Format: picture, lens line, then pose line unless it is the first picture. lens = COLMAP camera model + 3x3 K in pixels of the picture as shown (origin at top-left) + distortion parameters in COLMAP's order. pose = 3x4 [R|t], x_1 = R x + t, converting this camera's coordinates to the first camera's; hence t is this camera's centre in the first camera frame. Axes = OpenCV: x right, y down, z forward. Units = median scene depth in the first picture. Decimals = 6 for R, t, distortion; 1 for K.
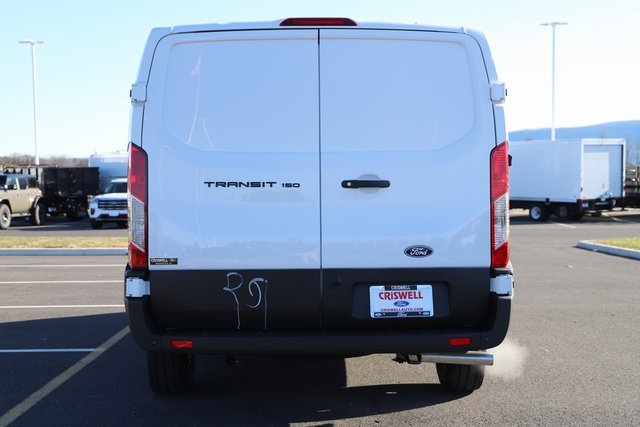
lens RADIAL K [[988.9, 0, 320.3], [0, 988.9, 214.1], [0, 0, 1]] dist [0.023559, 0.000000]
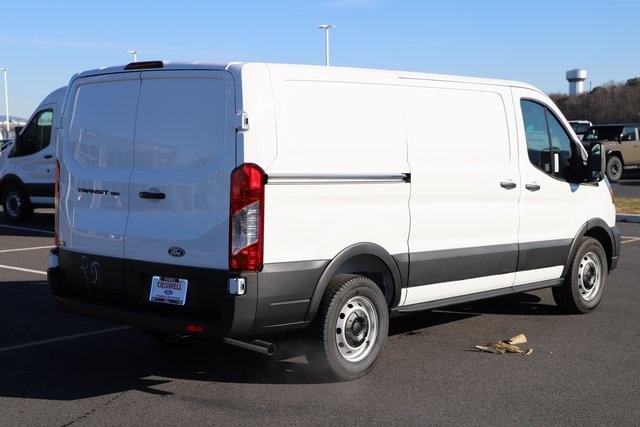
lens RADIAL K [[1065.0, 0, 319.9], [0, 1065.0, 212.7], [0, 0, 1]] dist [0.009886, 0.000000]
pose [[0.730507, 0.059306, -0.680325, 1.128674], [-0.020298, 0.997667, 0.065174, -0.101174], [0.682604, -0.033801, 0.730007, 0.151527]]
